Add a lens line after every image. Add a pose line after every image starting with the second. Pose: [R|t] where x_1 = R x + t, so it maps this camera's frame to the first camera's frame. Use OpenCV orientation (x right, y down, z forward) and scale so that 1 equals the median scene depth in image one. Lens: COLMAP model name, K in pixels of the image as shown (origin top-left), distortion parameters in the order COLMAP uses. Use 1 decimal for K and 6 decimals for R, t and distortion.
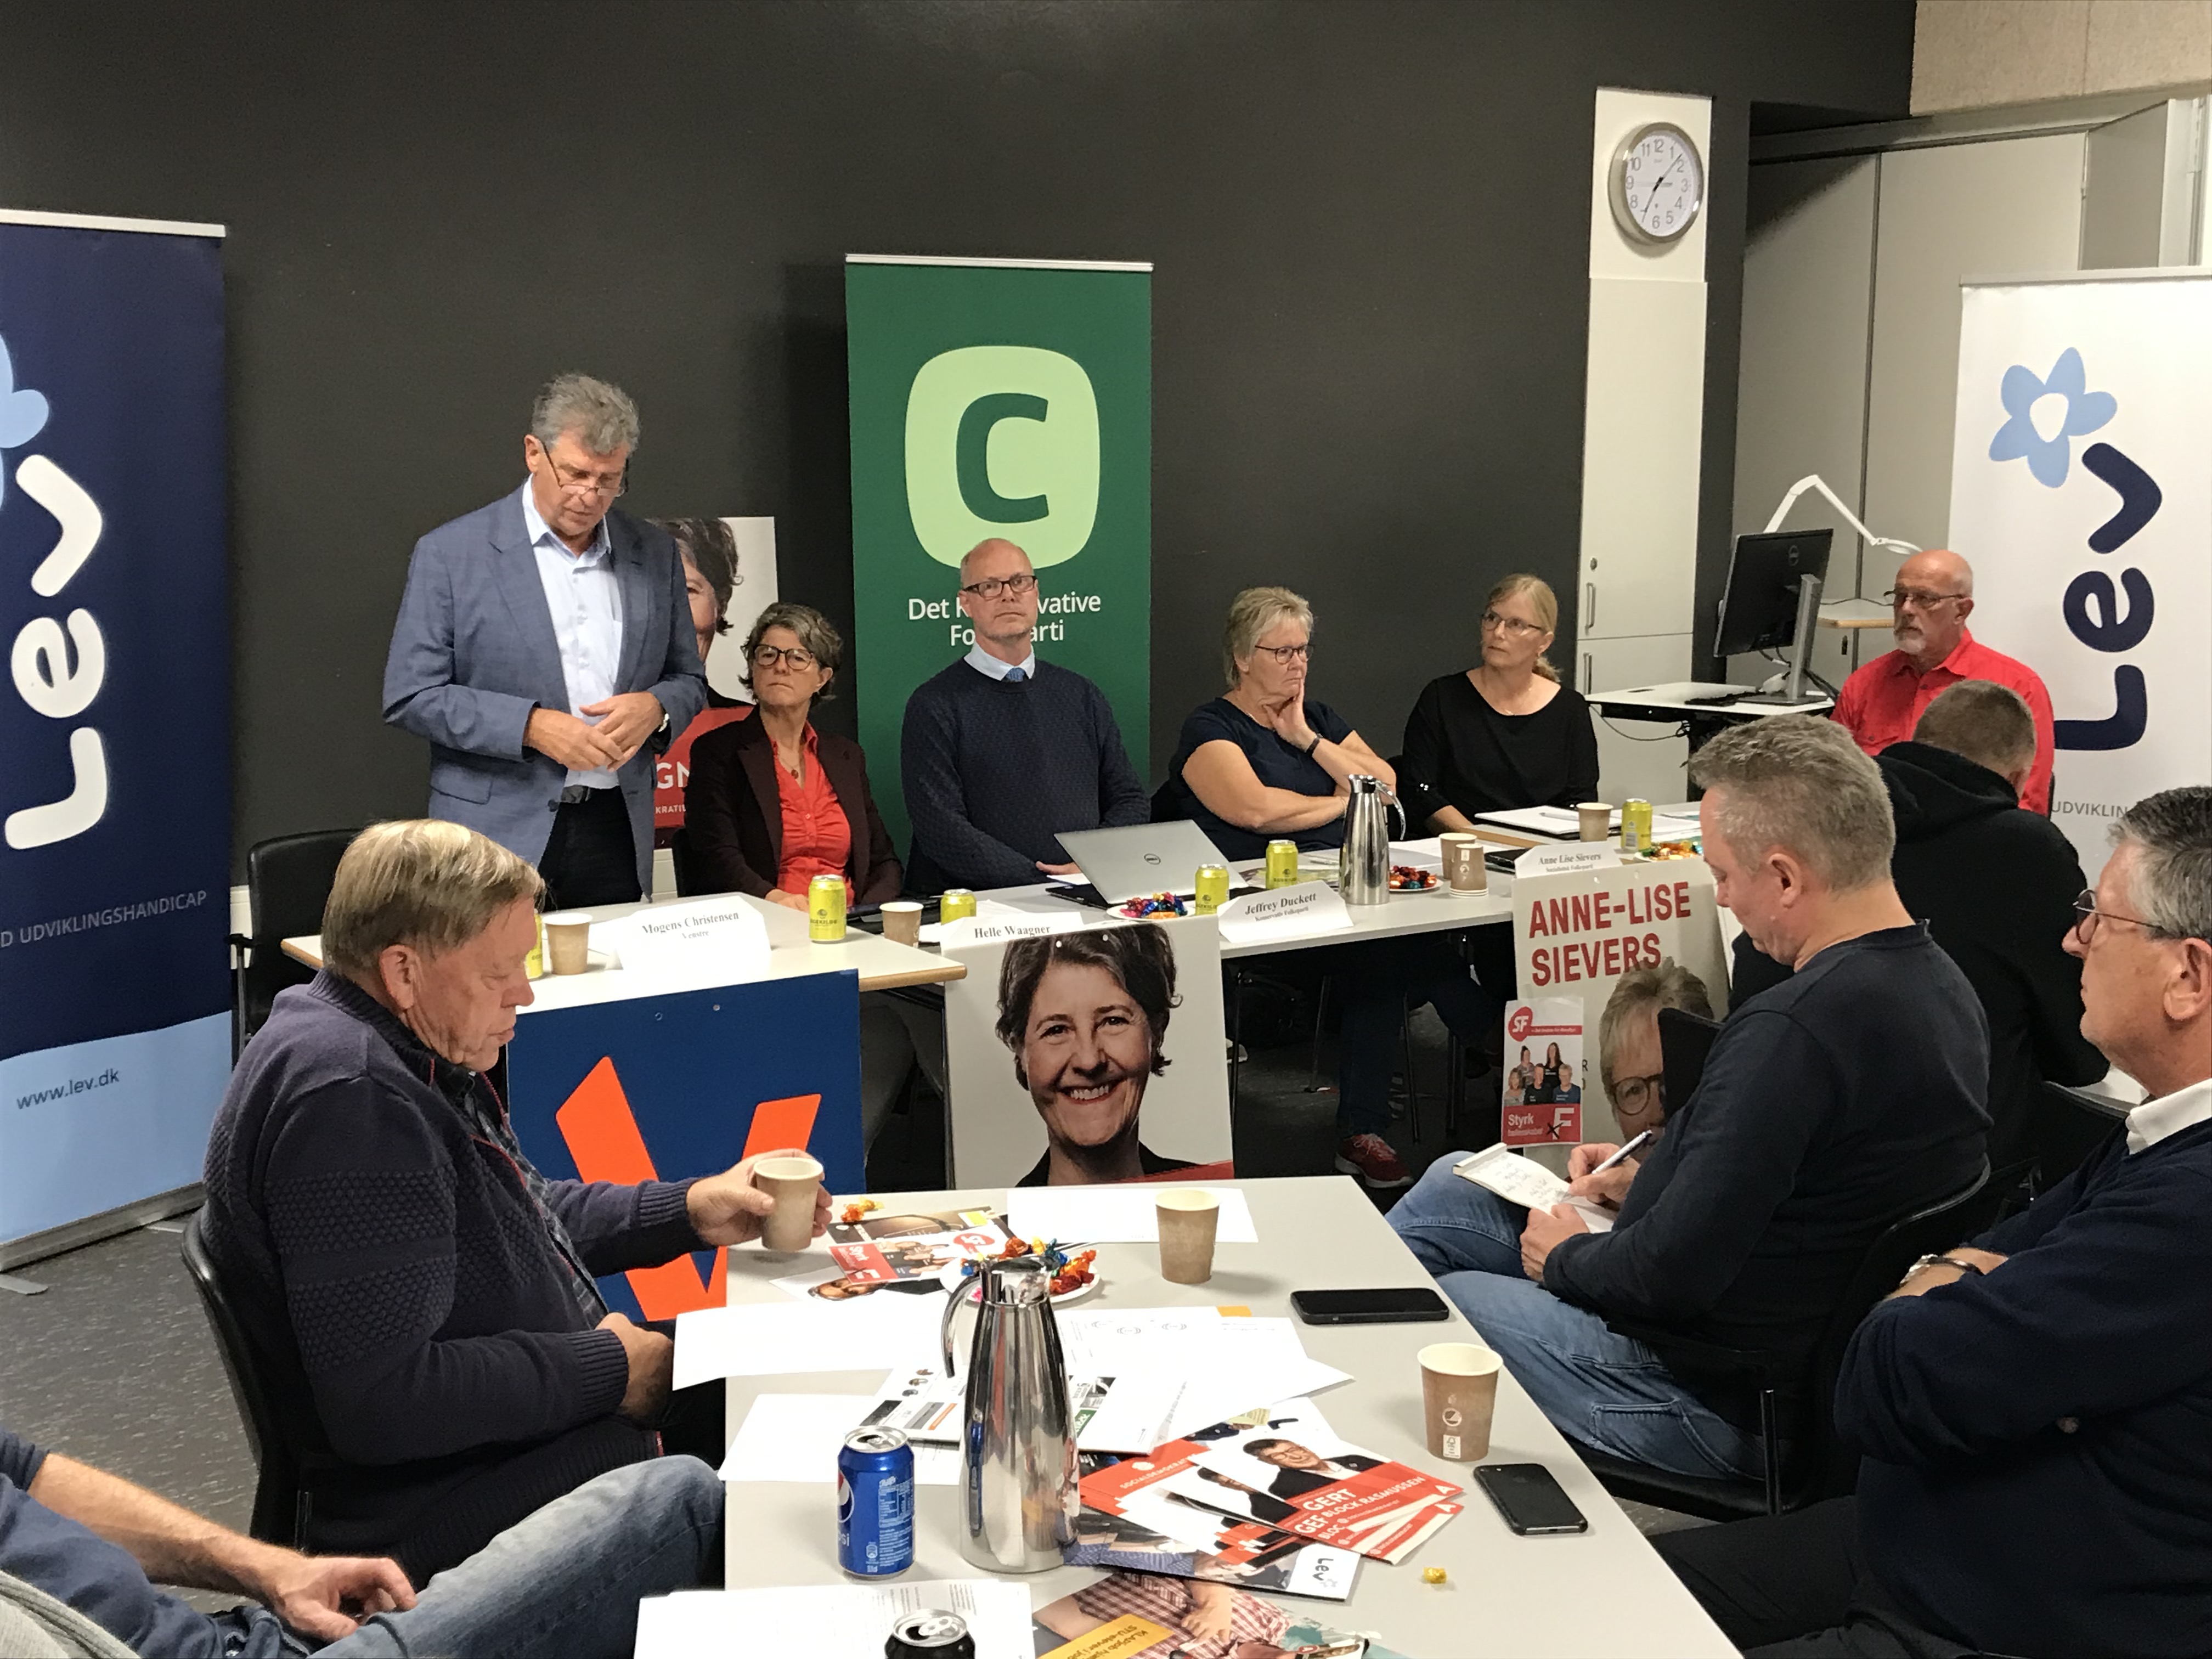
lens RADIAL K [[2617.2, 0, 1106.0], [0, 2617.2, 829.5], [0, 0, 1]] dist [0.150684, -0.432942]
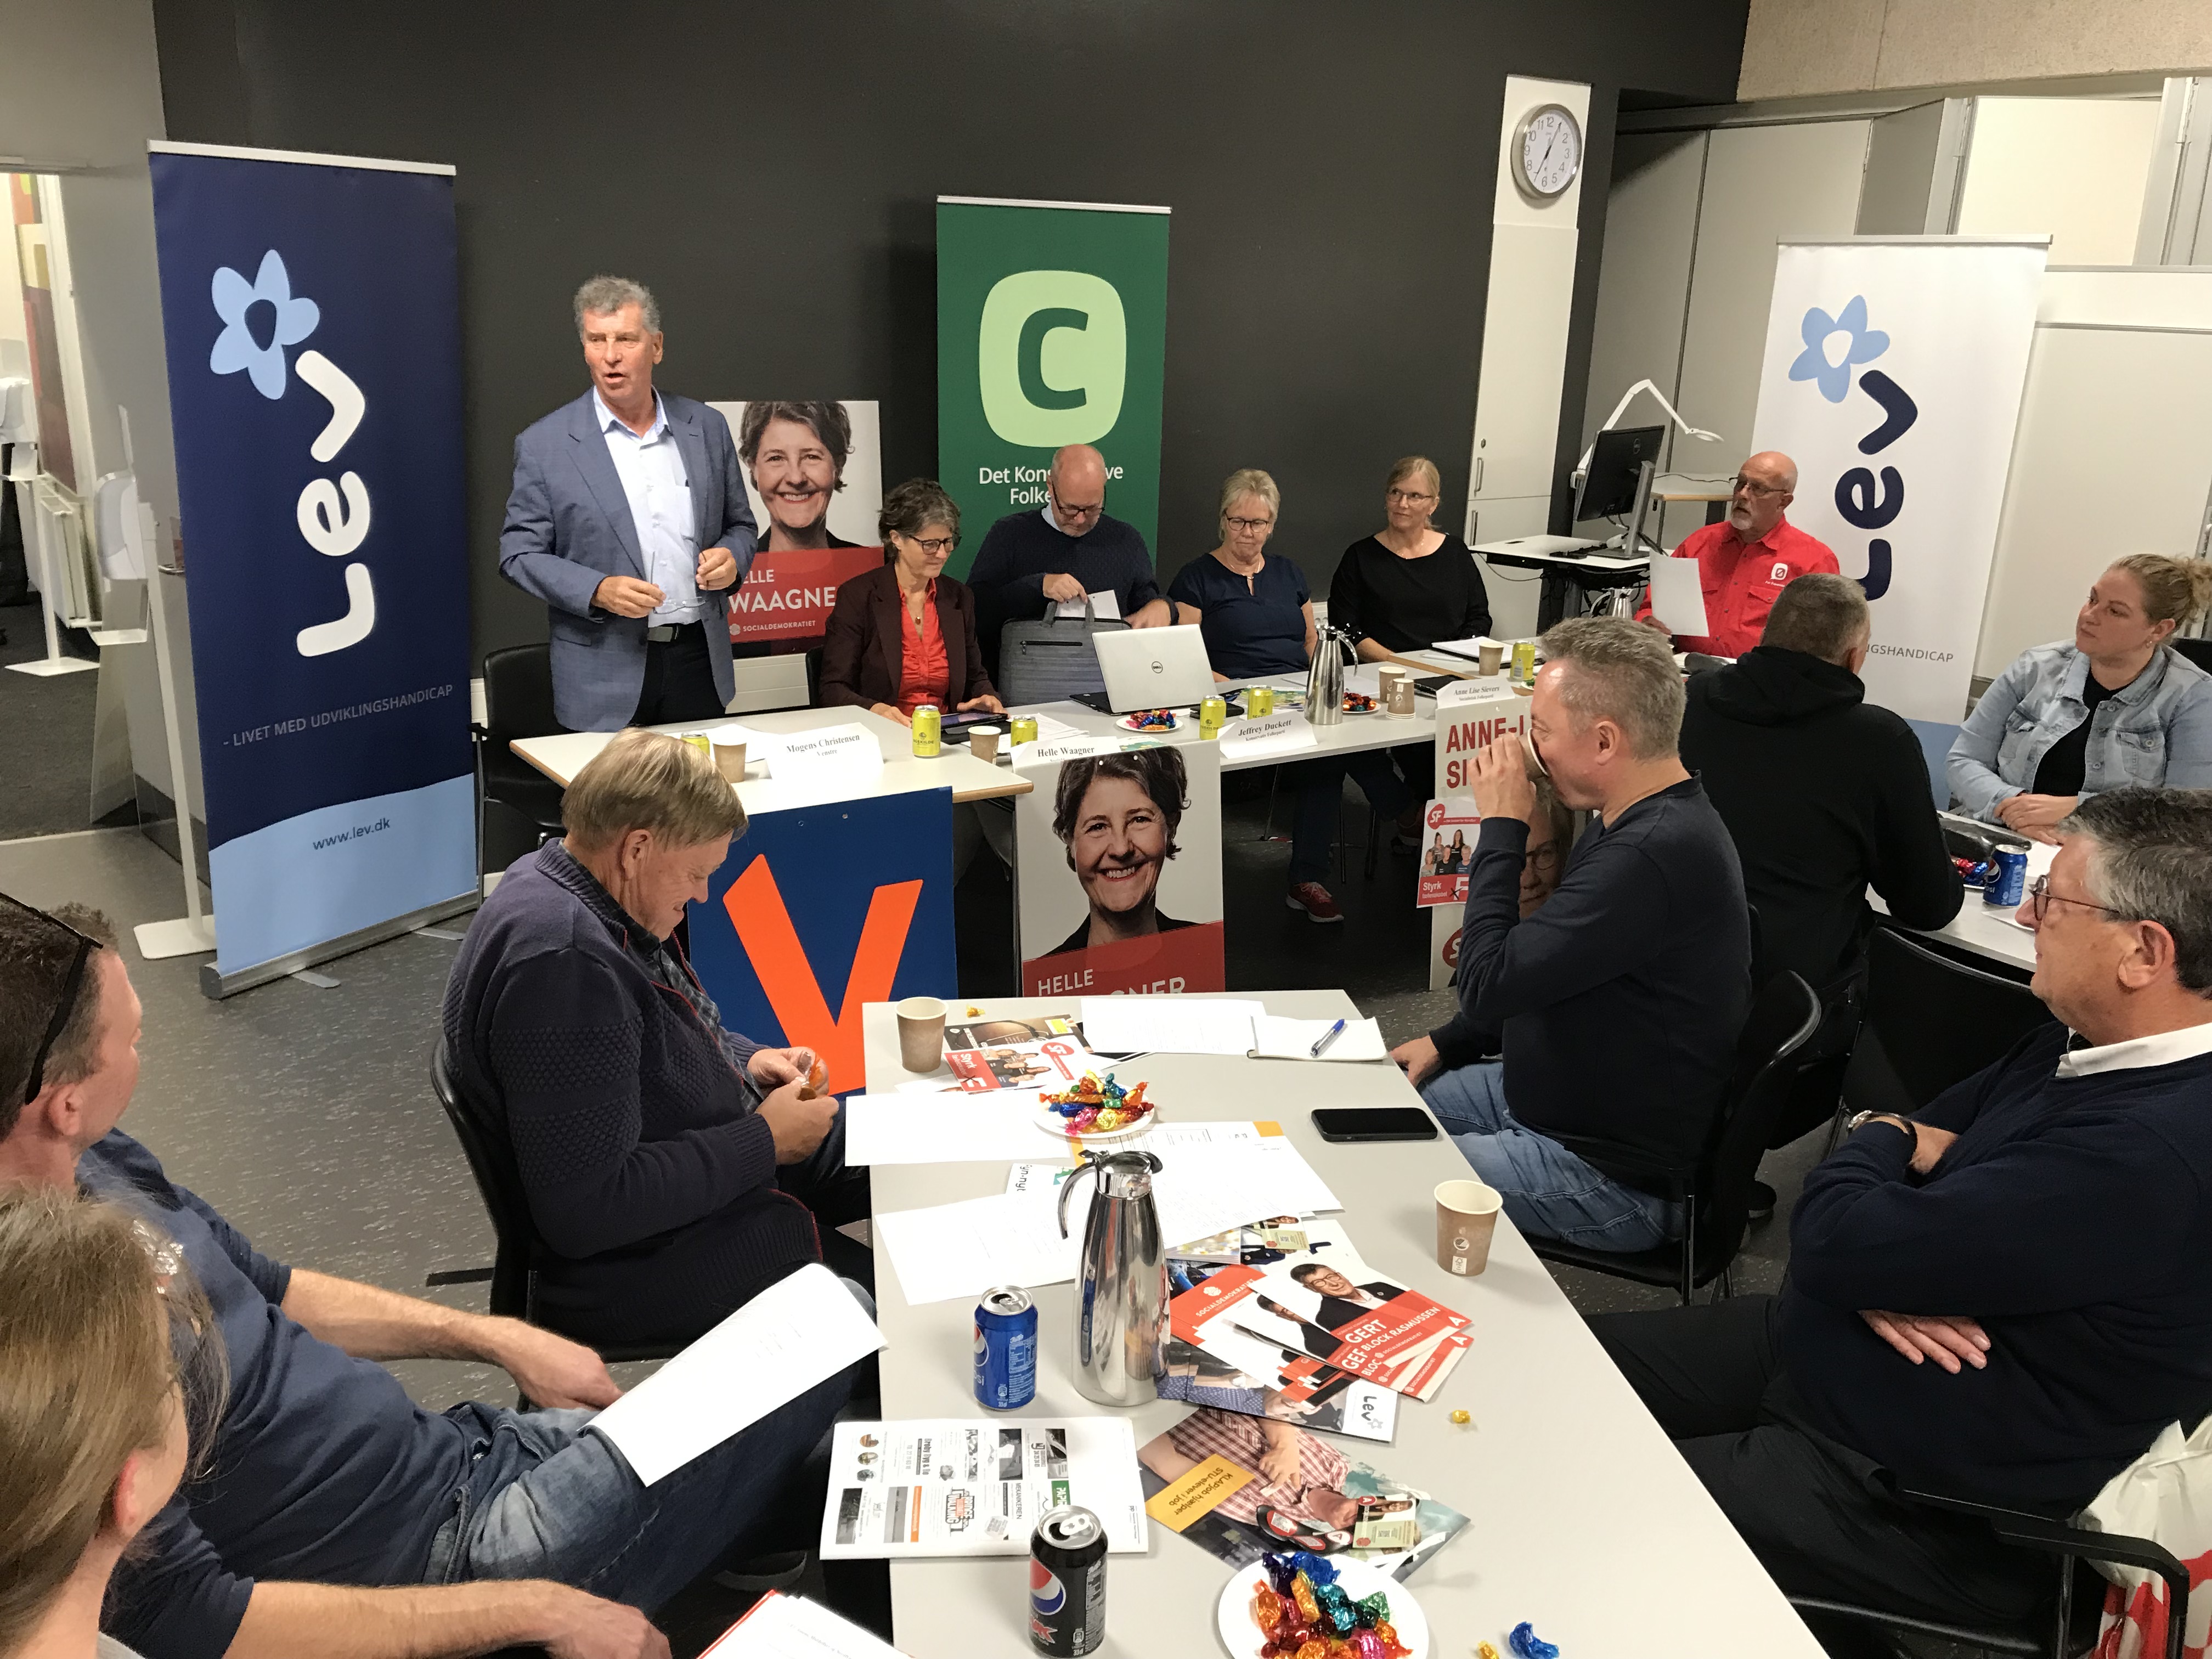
lens RADIAL K [[1800.4, 0, 1106.0], [0, 1800.4, 829.5], [0, 0, 1]] dist [0.066874, -0.098796]
pose [[0.999509, 0.026881, 0.016116, -0.026821], [-0.028848, 0.990037, 0.137819, -0.043489], [-0.012251, -0.138217, 0.990326, 0.091025]]
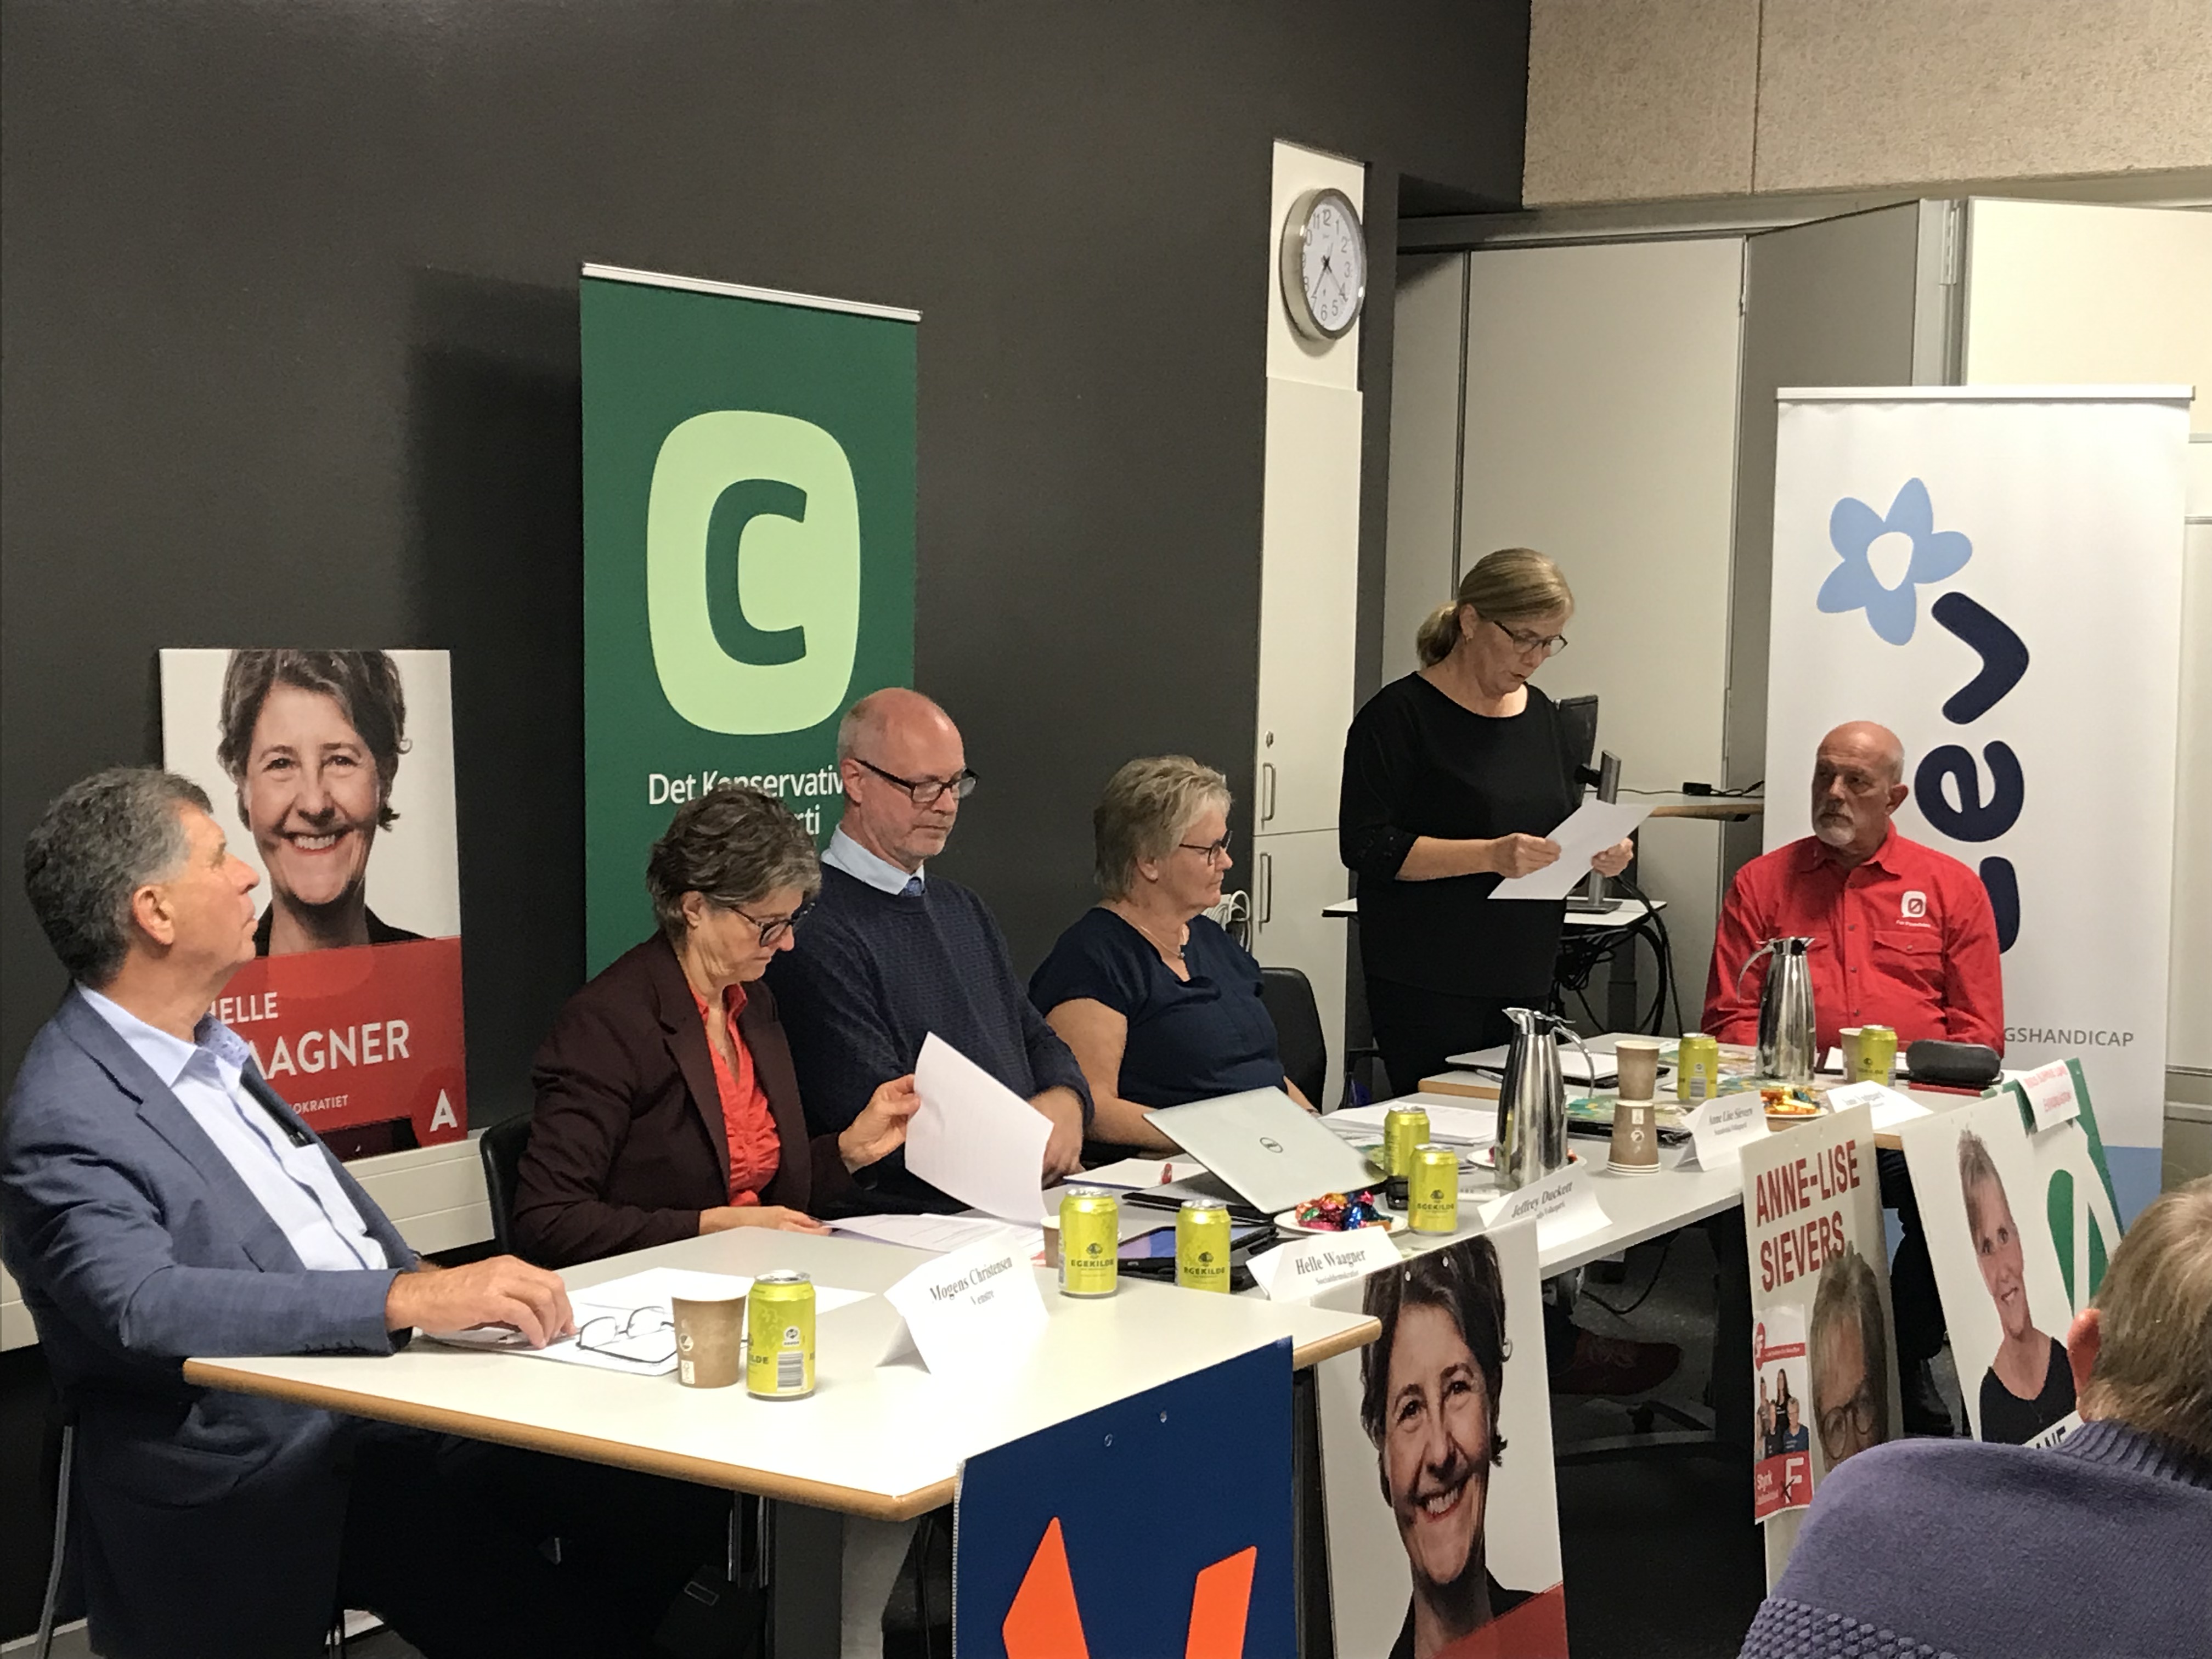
lens RADIAL K [[3144.5, 0, 1106.0], [0, 3144.5, 829.5], [0, 0, 1]] dist [0.276659, -1.504456]
pose [[0.915047, -0.007940, 0.403269, -0.374010], [0.040936, 0.996472, -0.073268, -0.011804], [-0.401264, 0.083552, 0.912144, 0.269255]]
